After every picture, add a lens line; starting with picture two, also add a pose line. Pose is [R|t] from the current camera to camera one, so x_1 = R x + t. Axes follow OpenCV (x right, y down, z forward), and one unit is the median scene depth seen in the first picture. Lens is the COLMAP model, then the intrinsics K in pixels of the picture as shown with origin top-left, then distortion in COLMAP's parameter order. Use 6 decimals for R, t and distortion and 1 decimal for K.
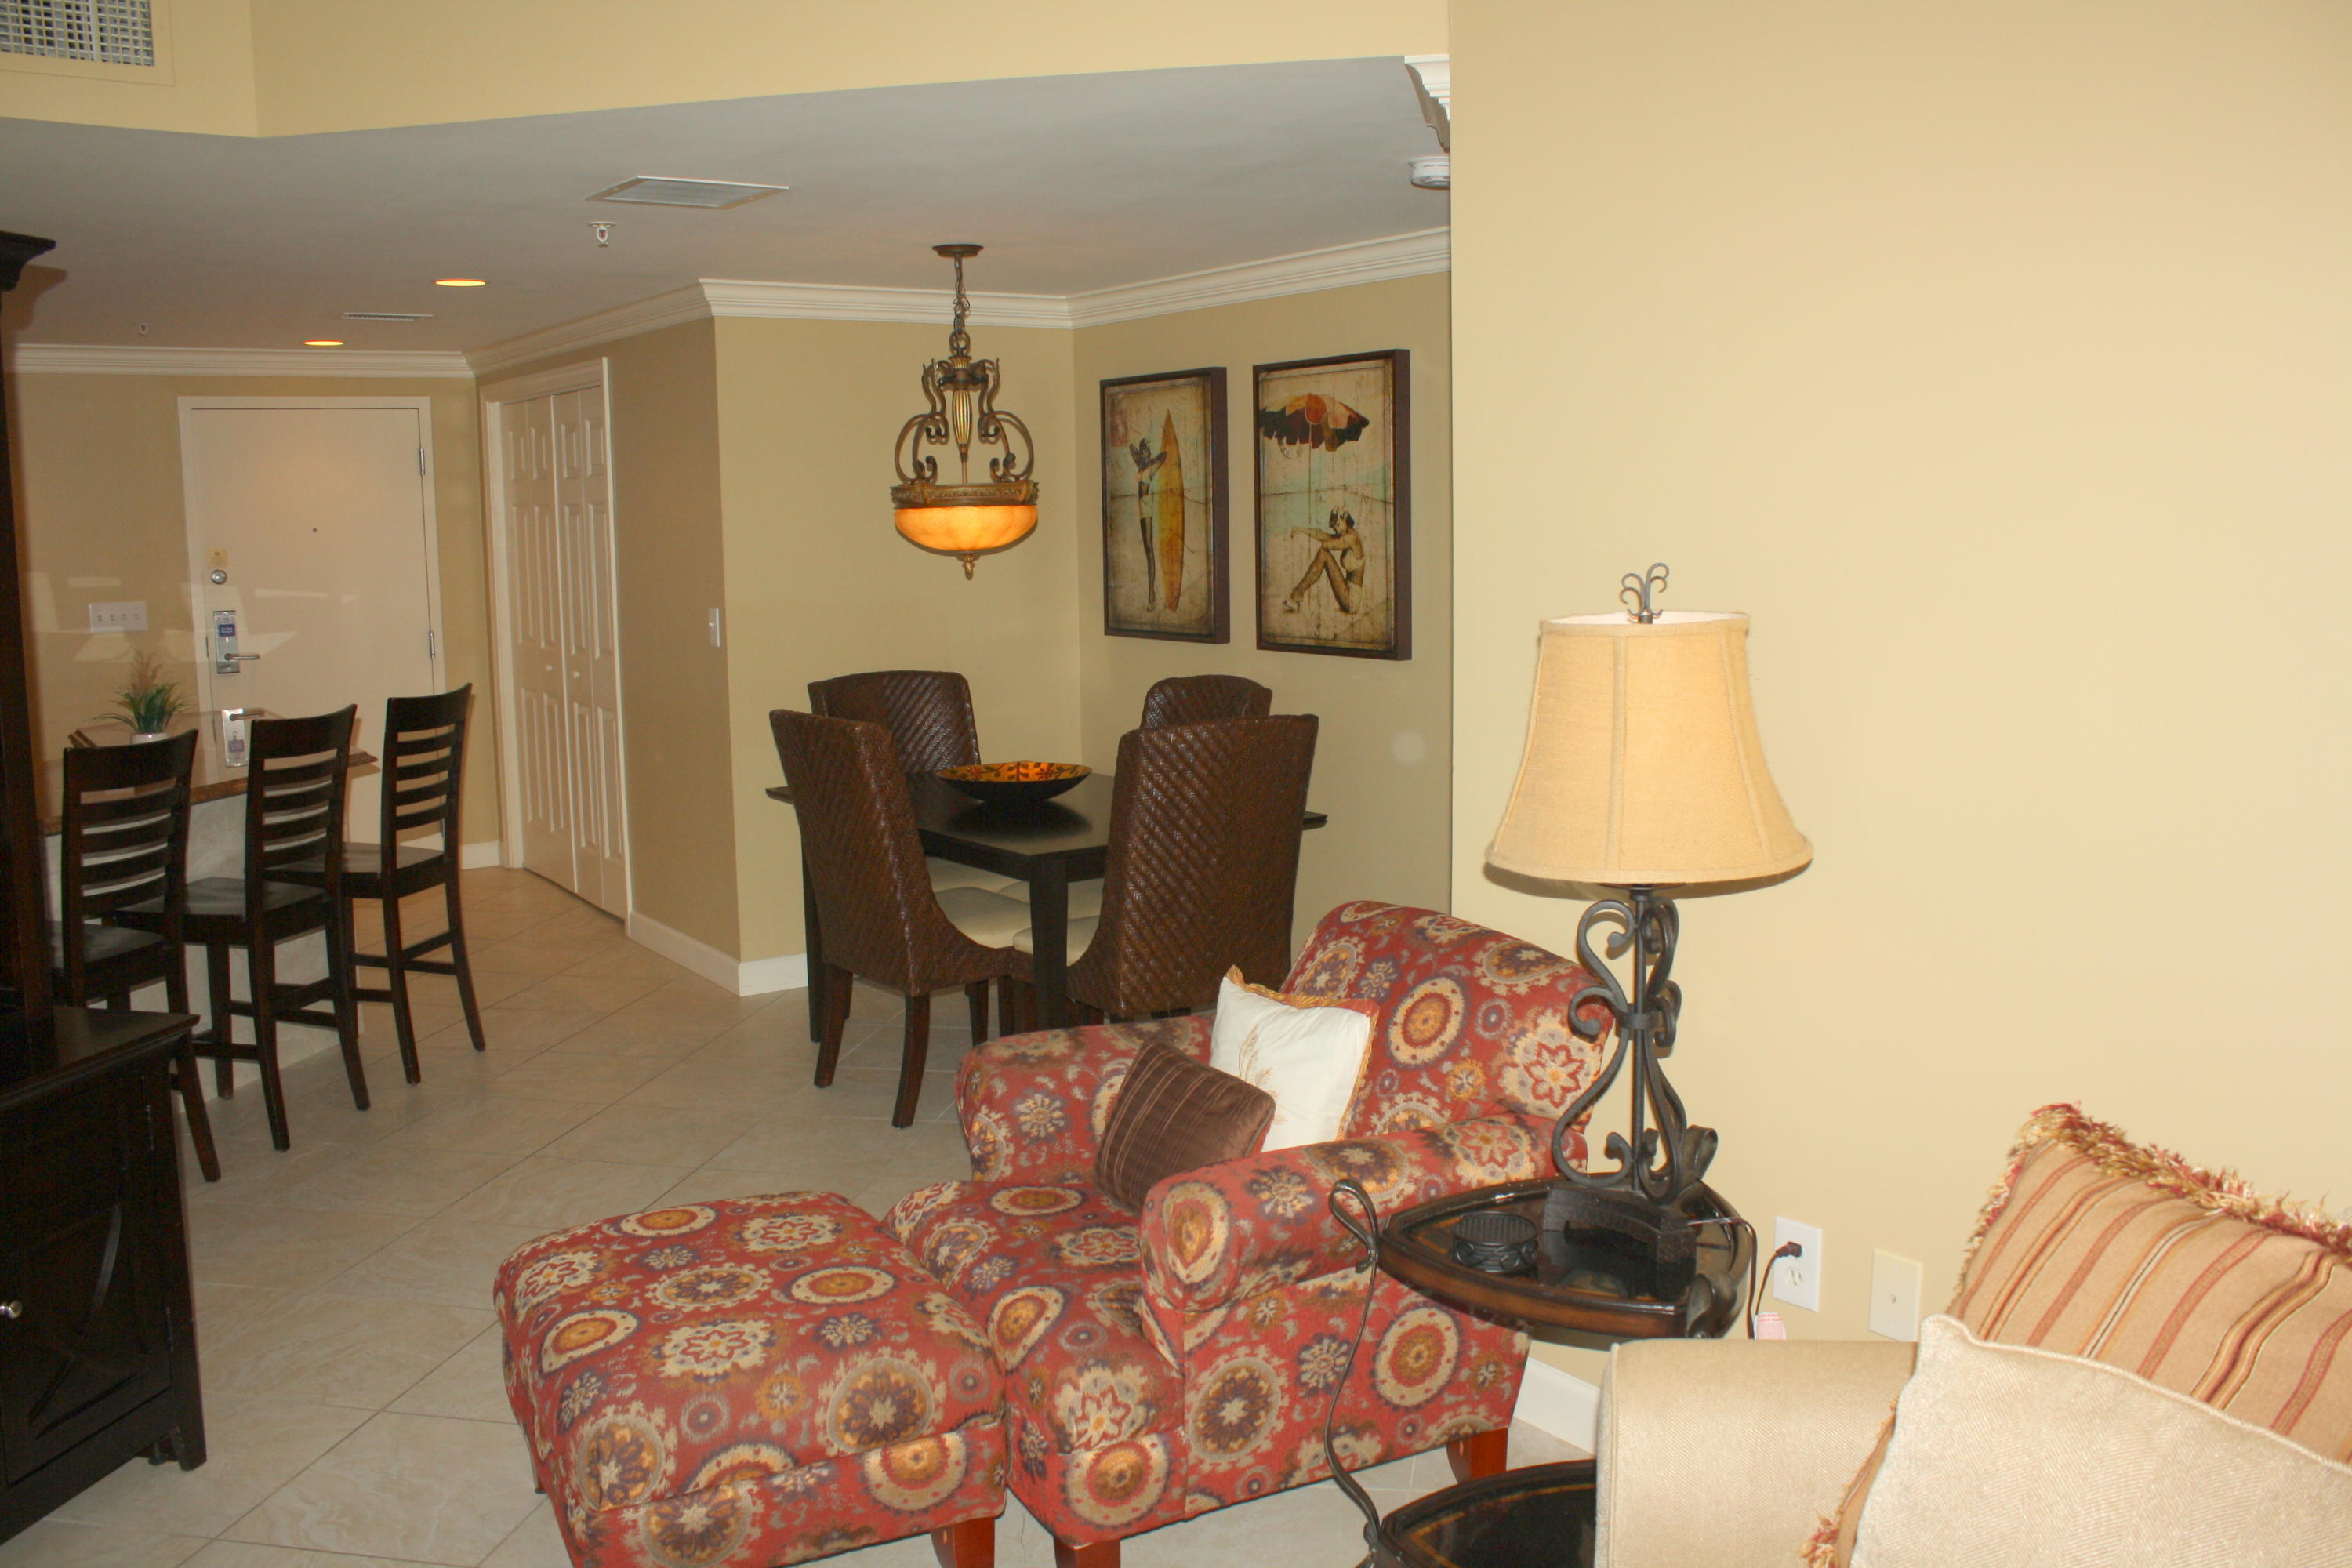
lens RADIAL K [[1972.9, 0, 1202.4], [0, 1972.9, 787.1], [0, 0, 1]] dist [-0.166940, 0.148311]
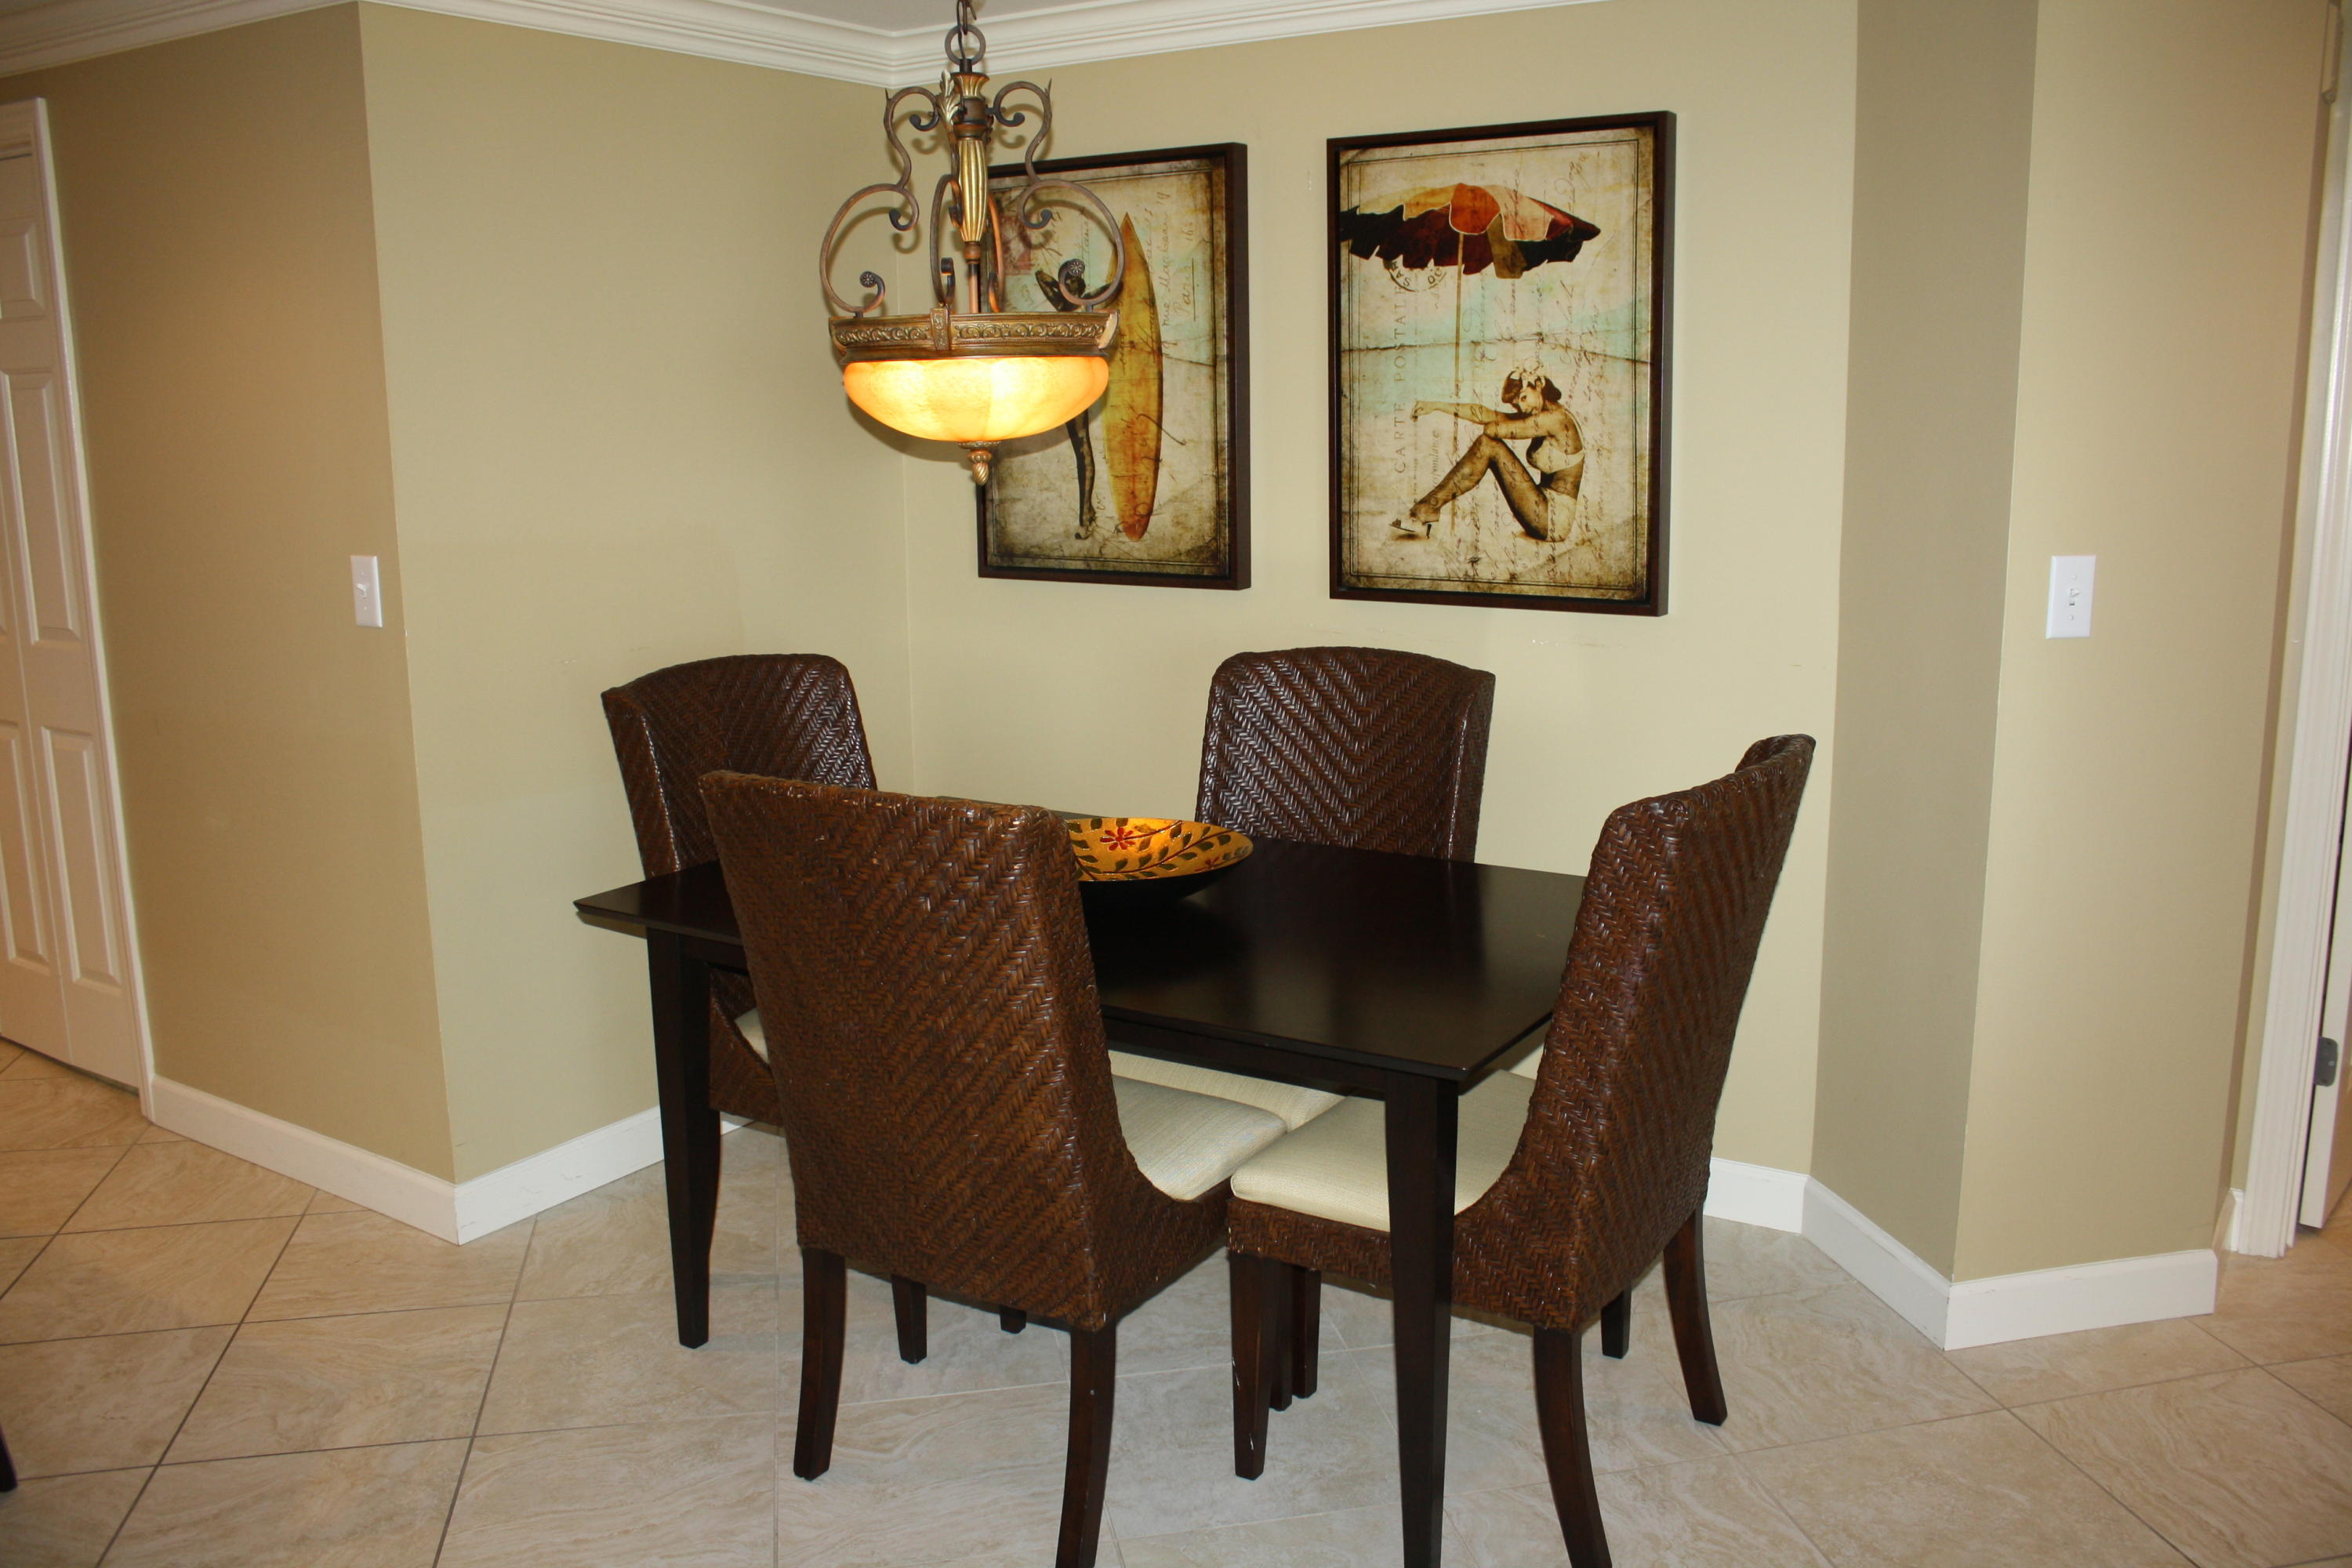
lens RADIAL K [[1972.9, 0, 1202.4], [0, 1972.9, 787.1], [0, 0, 1]] dist [-0.166940, 0.148311]
pose [[0.930508, -0.066703, 0.360147, -0.252684], [0.048232, 0.997030, 0.060044, -0.052528], [-0.363083, -0.038500, 0.930961, 0.455242]]
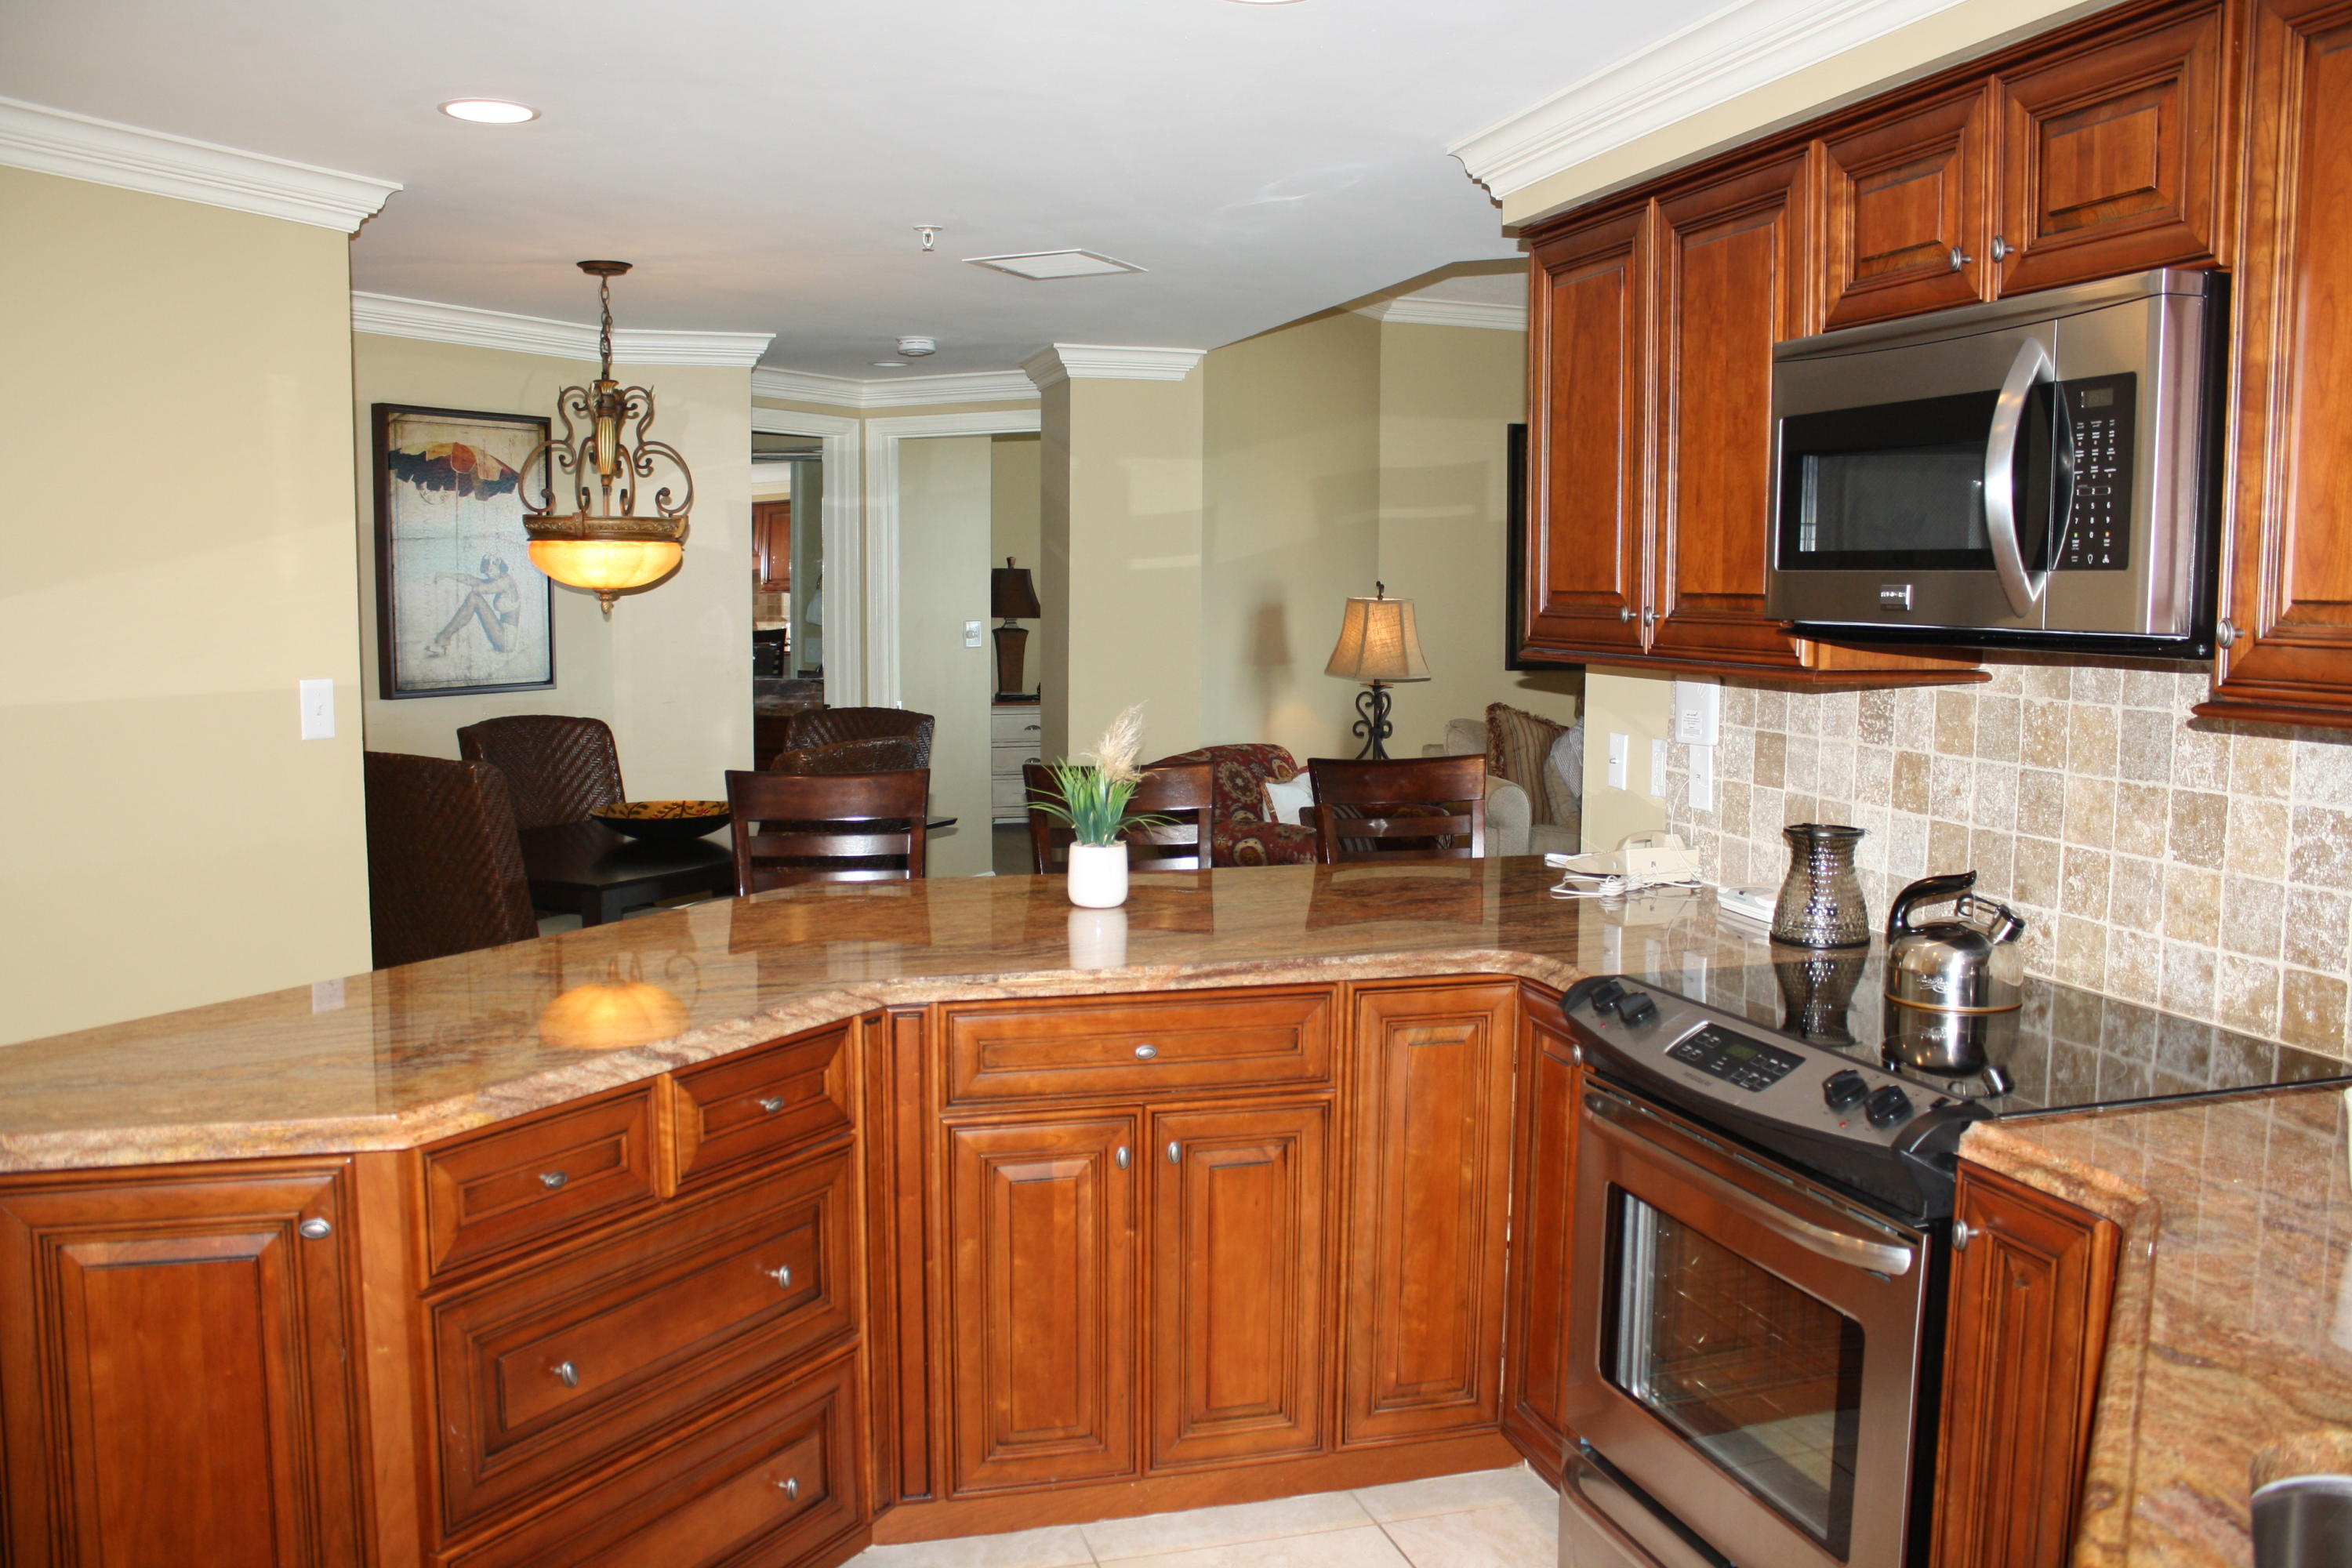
lens RADIAL K [[1972.9, 0, 1202.4], [0, 1972.9, 787.1], [0, 0, 1]] dist [-0.166940, 0.148311]
pose [[-0.457763, -0.083631, 0.885132, -1.035813], [0.120916, 0.980460, 0.155172, -0.132712], [-0.880814, 0.178058, -0.438705, 1.130494]]
